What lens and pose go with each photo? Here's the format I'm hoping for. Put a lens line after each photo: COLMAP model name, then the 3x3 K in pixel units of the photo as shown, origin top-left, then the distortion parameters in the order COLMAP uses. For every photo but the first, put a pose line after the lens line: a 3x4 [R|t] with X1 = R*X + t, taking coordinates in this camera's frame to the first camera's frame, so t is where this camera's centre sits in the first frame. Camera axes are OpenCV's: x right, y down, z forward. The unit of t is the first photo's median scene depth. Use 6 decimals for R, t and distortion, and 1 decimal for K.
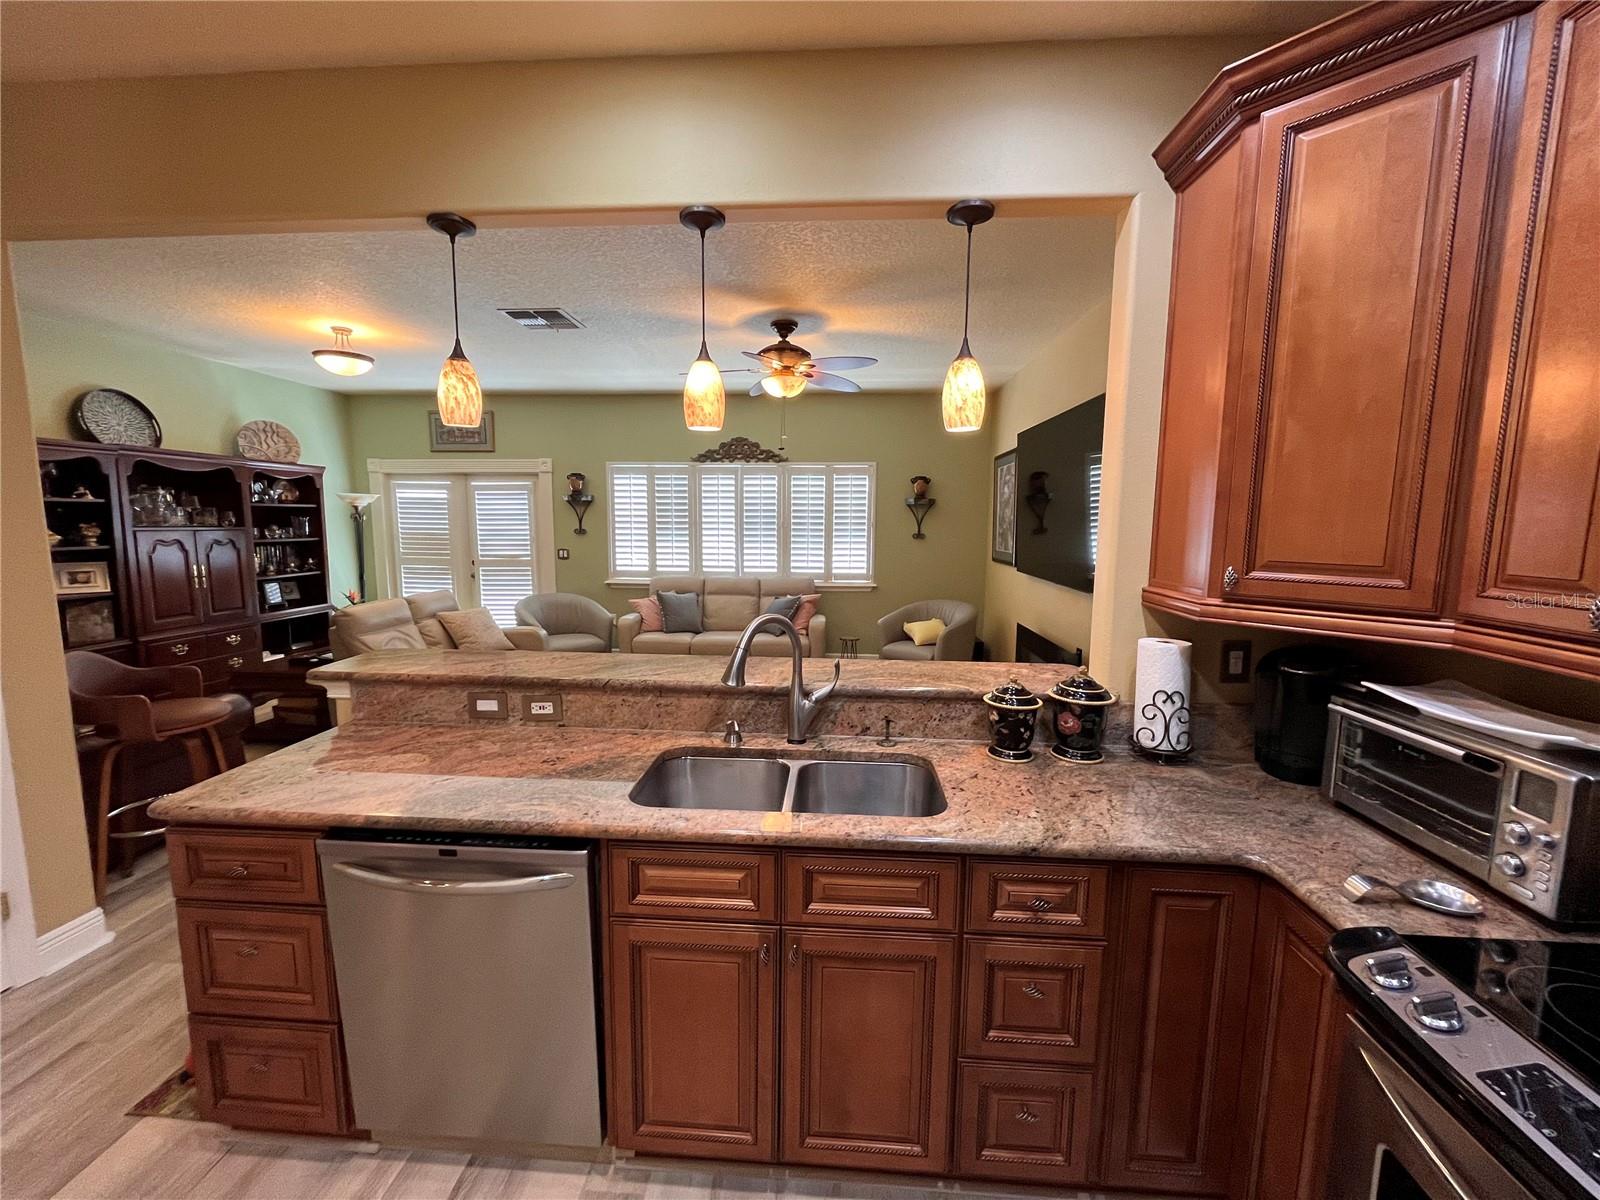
lens RADIAL K [[644.2, 0, 798.5], [0, 644.2, 596.5], [0, 0, 1]] dist [-0.002081, -0.000458]
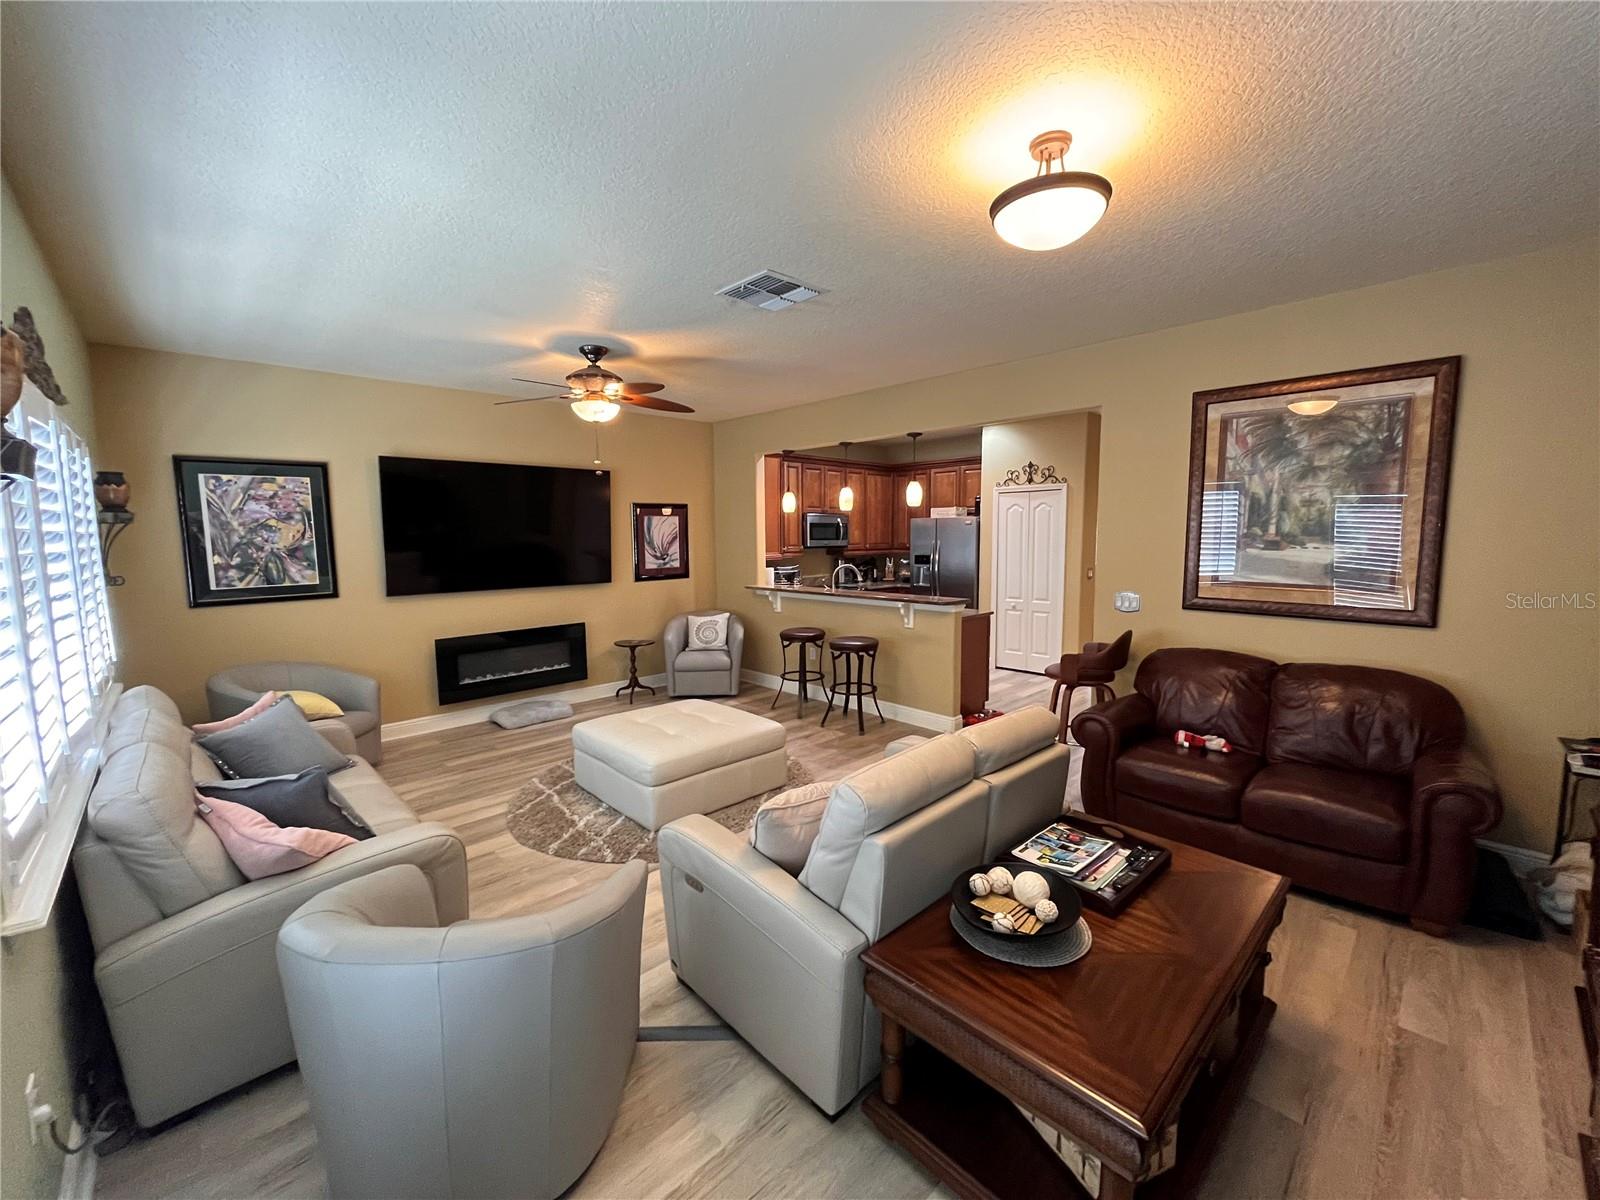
lens RADIAL K [[642.6, 0, 800.0], [0, 642.6, 595.6], [0, 0, 1]] dist [-0.003646, 0.000100]
pose [[-0.739123, -0.068055, 0.670124, -2.007955], [0.084288, 0.977717, 0.192260, -0.454609], [-0.668276, 0.198588, -0.716917, 3.338434]]
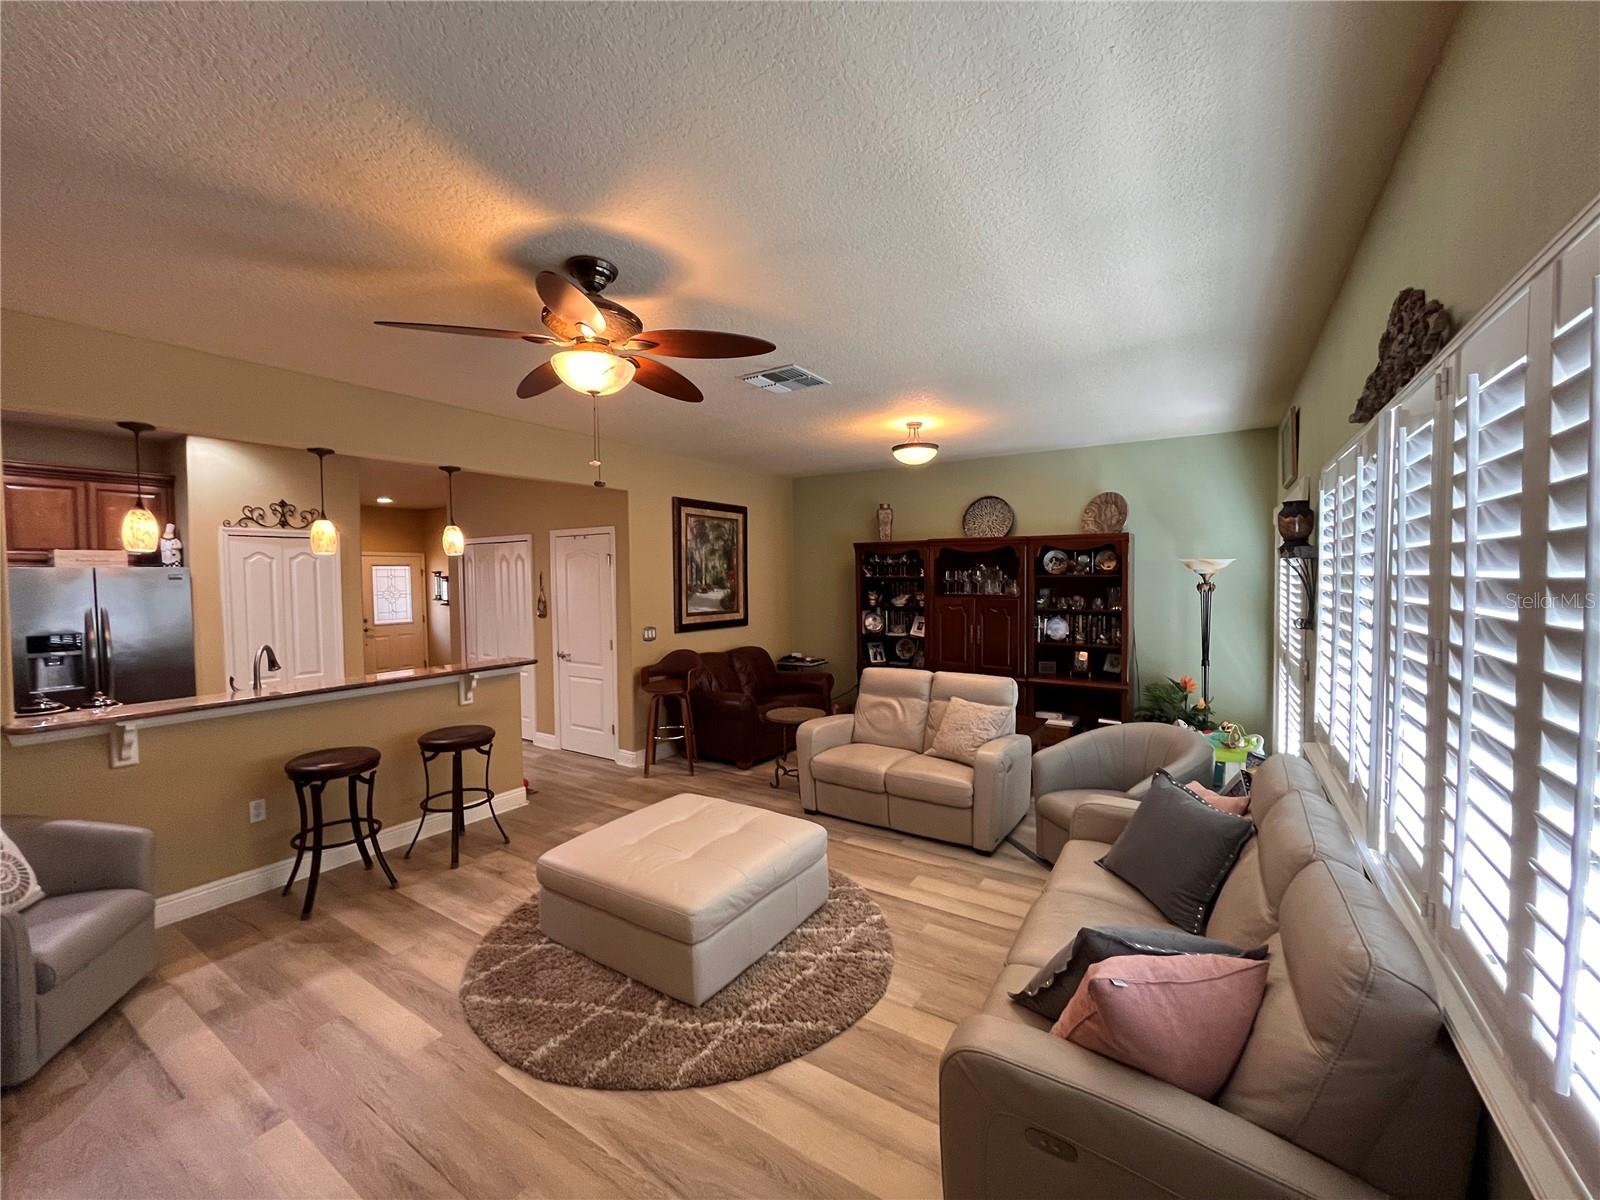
lens RADIAL K [[644.2, 0, 798.5], [0, 644.2, 596.5], [0, 0, 1]] dist [-0.002081, -0.000458]
pose [[-0.491279, 0.025299, -0.870635, 0.821474], [-0.097774, 0.991658, 0.083988, -0.424709], [0.865497, 0.126387, -0.484707, 3.118464]]
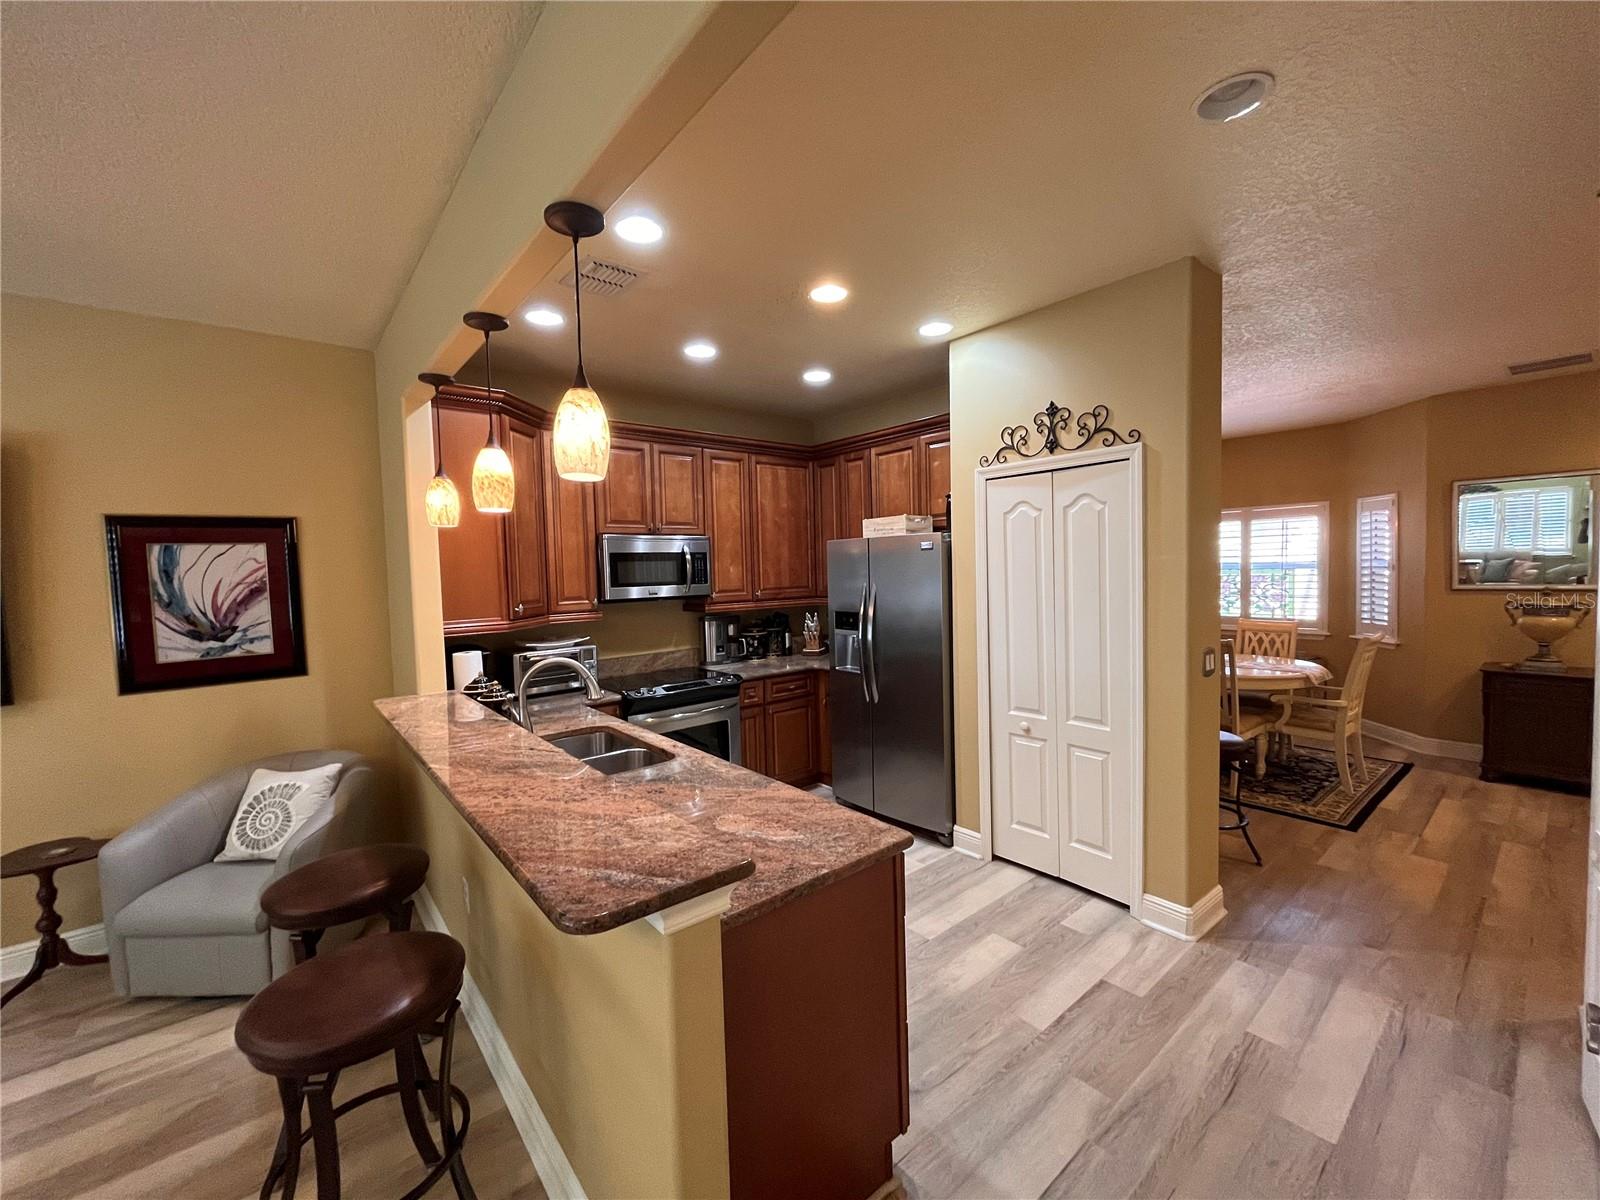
lens RADIAL K [[644.2, 0, 798.5], [0, 644.2, 596.5], [0, 0, 1]] dist [-0.002081, -0.000458]
pose [[-0.684623, -0.024544, 0.728484, -1.240754], [0.110017, 0.984503, 0.136562, -0.206058], [-0.720547, 0.173639, -0.671314, 1.349332]]
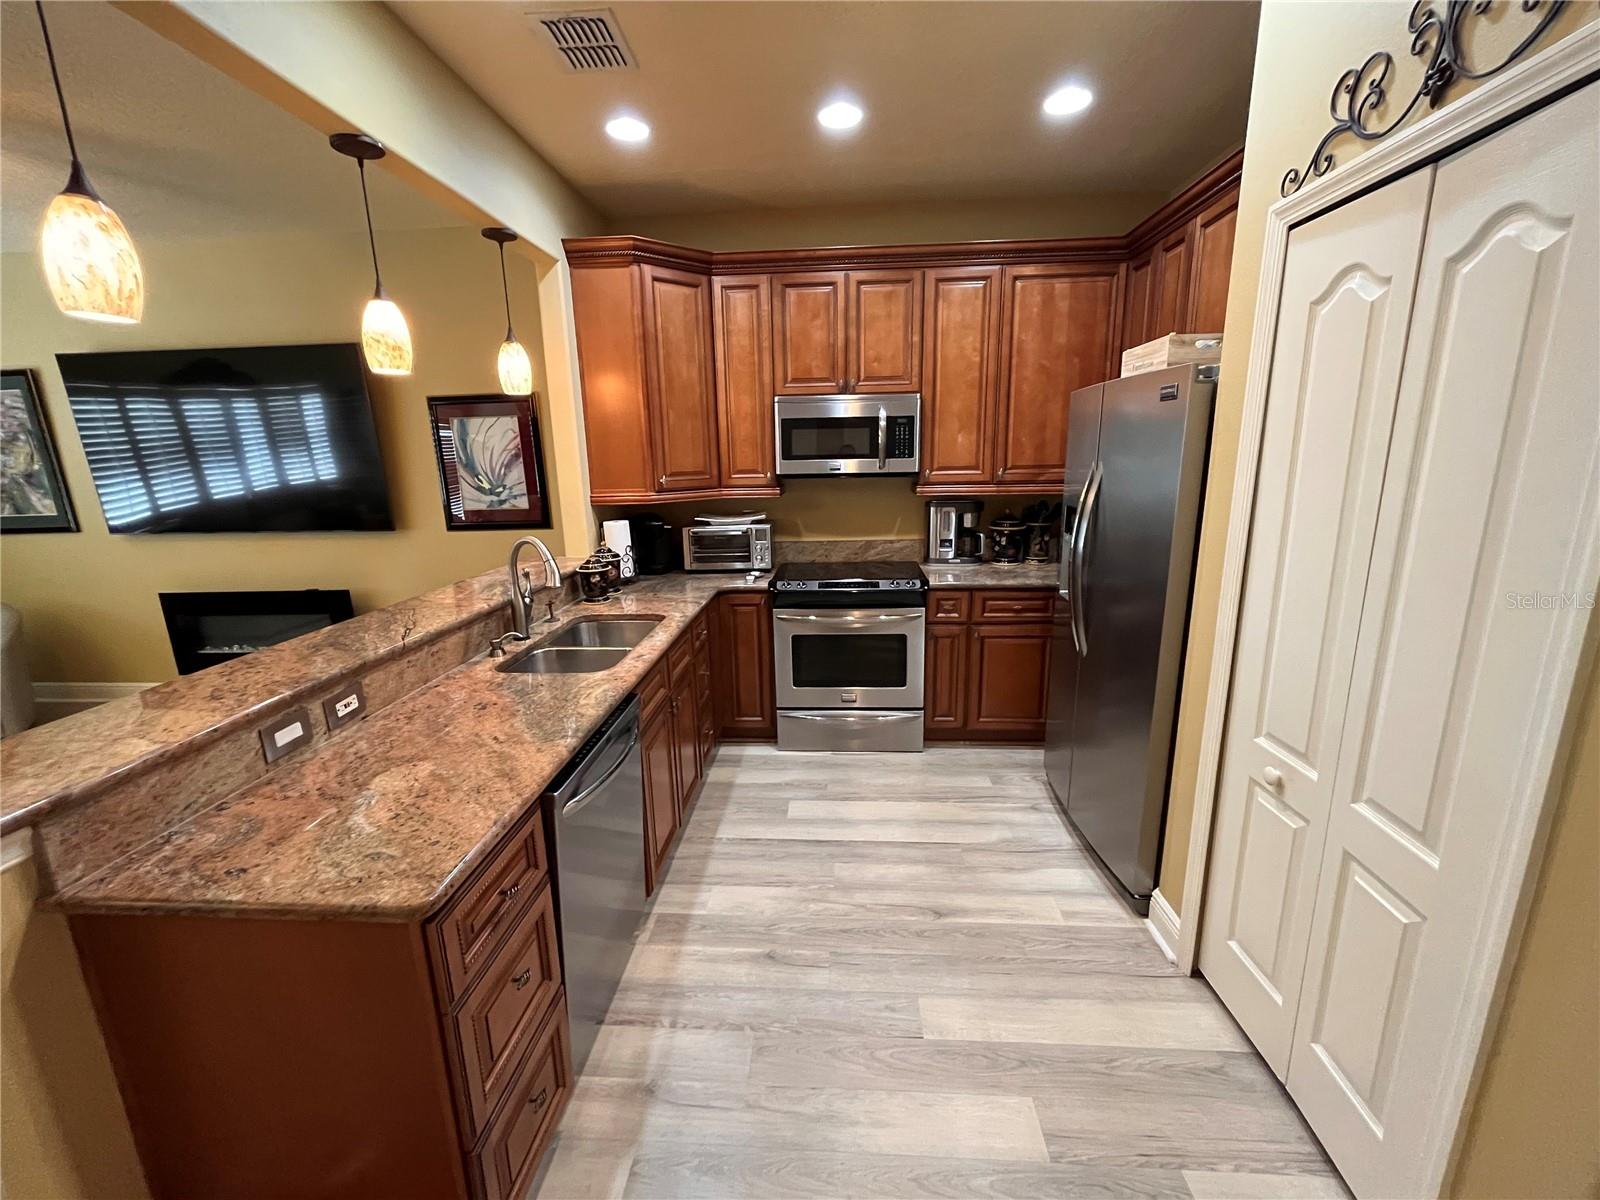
lens RADIAL K [[644.2, 0, 798.5], [0, 644.2, 596.5], [0, 0, 1]] dist [-0.002081, -0.000458]
pose [[0.001725, -0.230995, 0.972953, -1.157197], [0.144151, 0.962851, 0.228340, -0.062894], [-0.989554, 0.139858, 0.034959, 0.388698]]
